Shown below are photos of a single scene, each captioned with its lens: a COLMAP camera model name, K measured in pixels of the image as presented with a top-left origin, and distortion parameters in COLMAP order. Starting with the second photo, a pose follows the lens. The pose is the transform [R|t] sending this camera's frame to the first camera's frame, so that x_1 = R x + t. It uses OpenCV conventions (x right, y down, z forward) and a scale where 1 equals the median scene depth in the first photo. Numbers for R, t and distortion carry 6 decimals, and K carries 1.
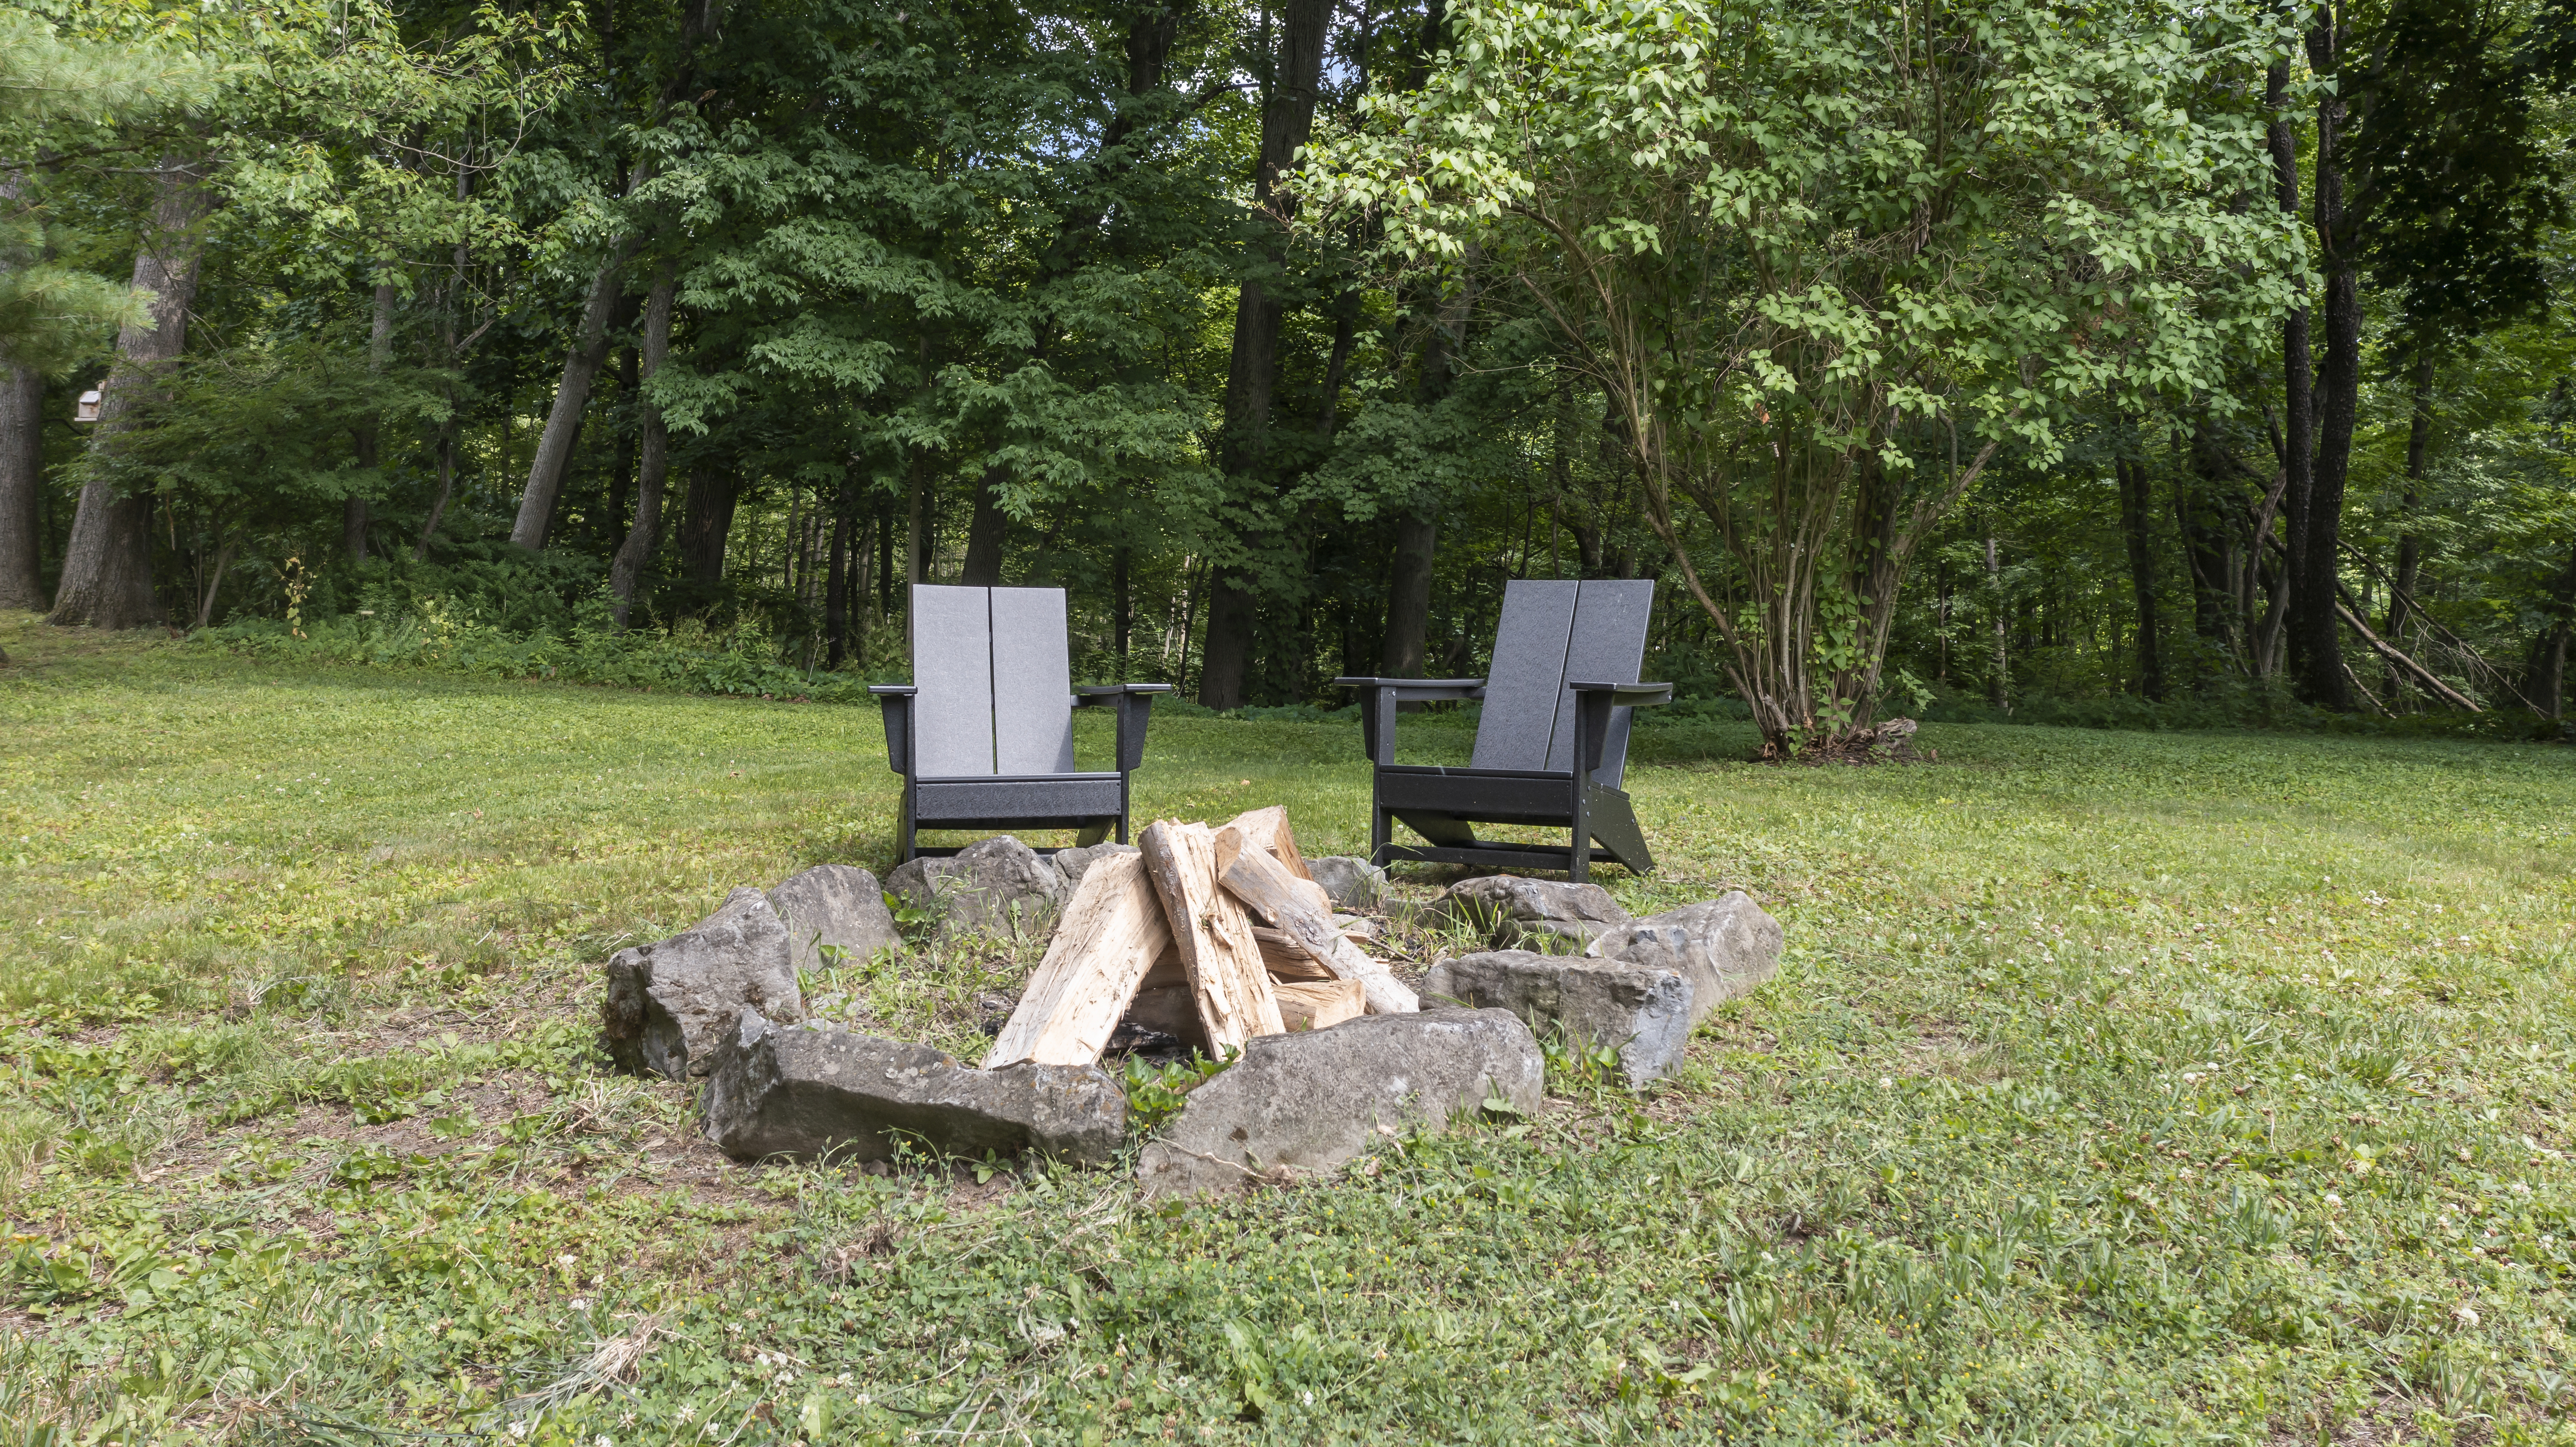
lens RADIAL K [[2154.1, 0, 1288.0], [0, 2154.1, 723.5], [0, 0, 1]] dist [0.008478, -0.003787]
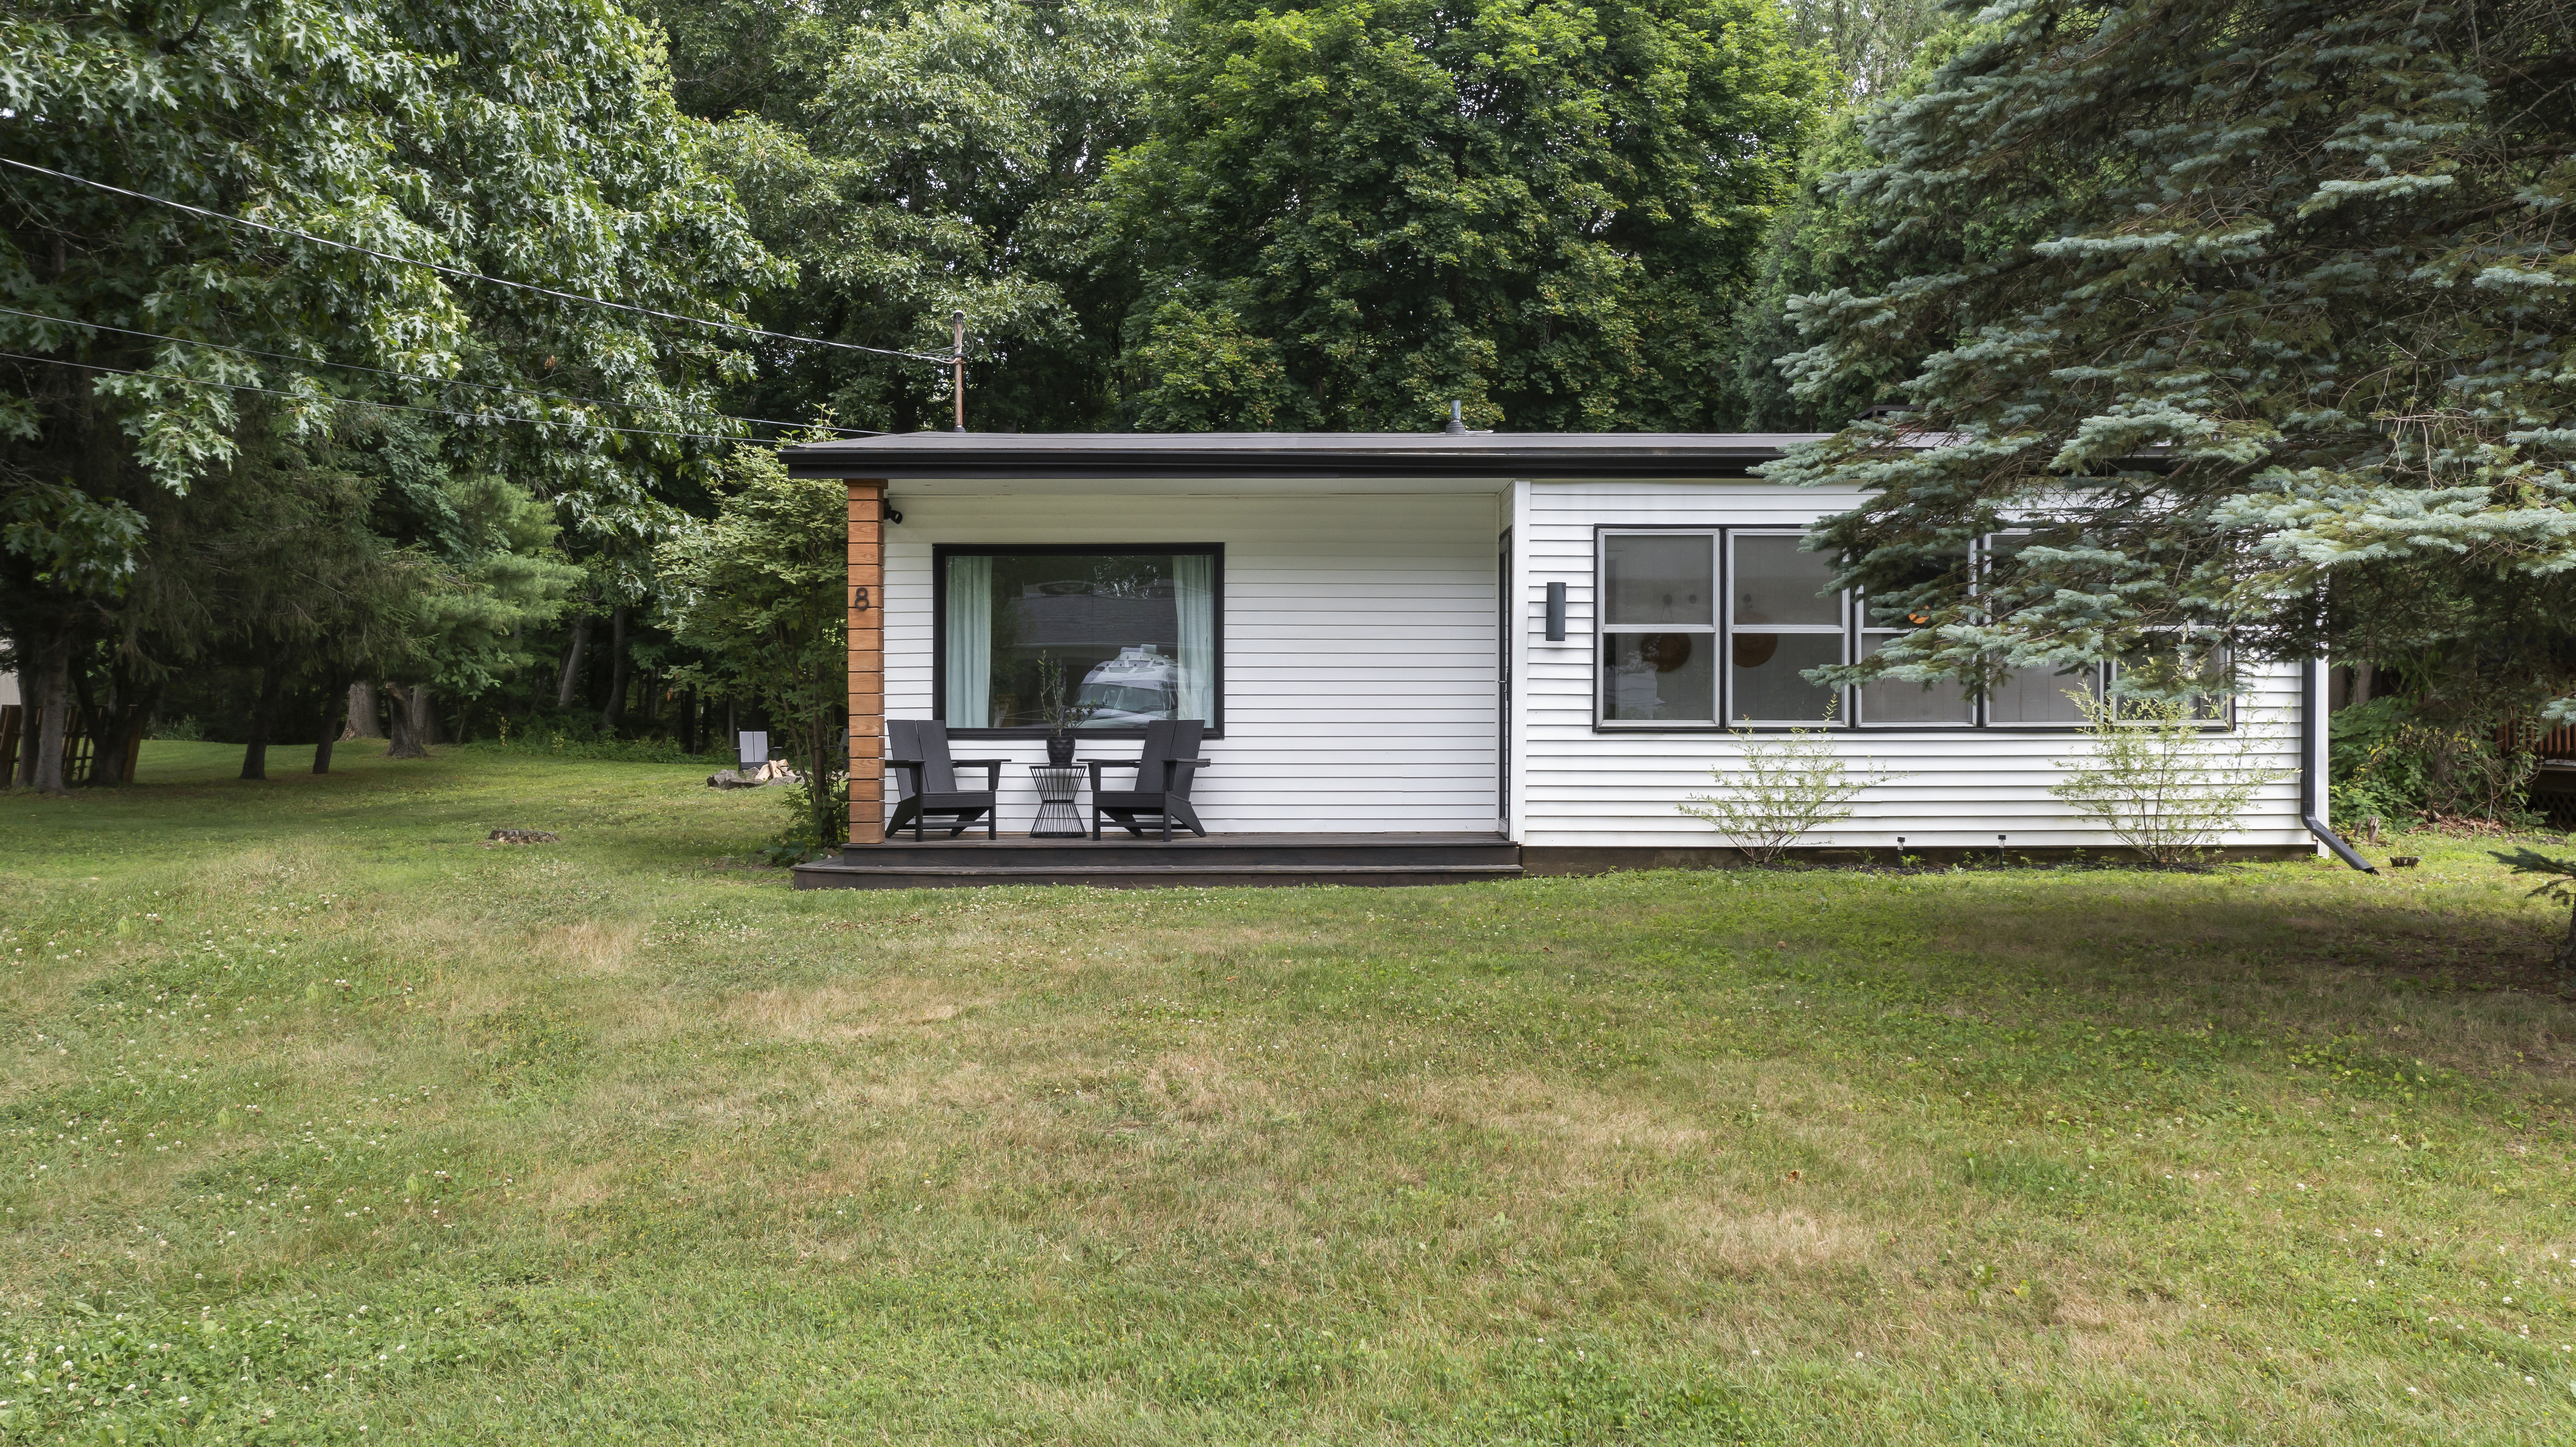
lens RADIAL K [[2097.5, 0, 1288.0], [0, 2097.5, 723.5], [0, 0, 1]] dist [0.003691, 0.006907]
pose [[0.994813, -0.015249, 0.100567, 0.506794], [0.019834, 0.998801, -0.044755, 0.137949], [-0.099764, 0.046518, 0.993923, -3.305938]]
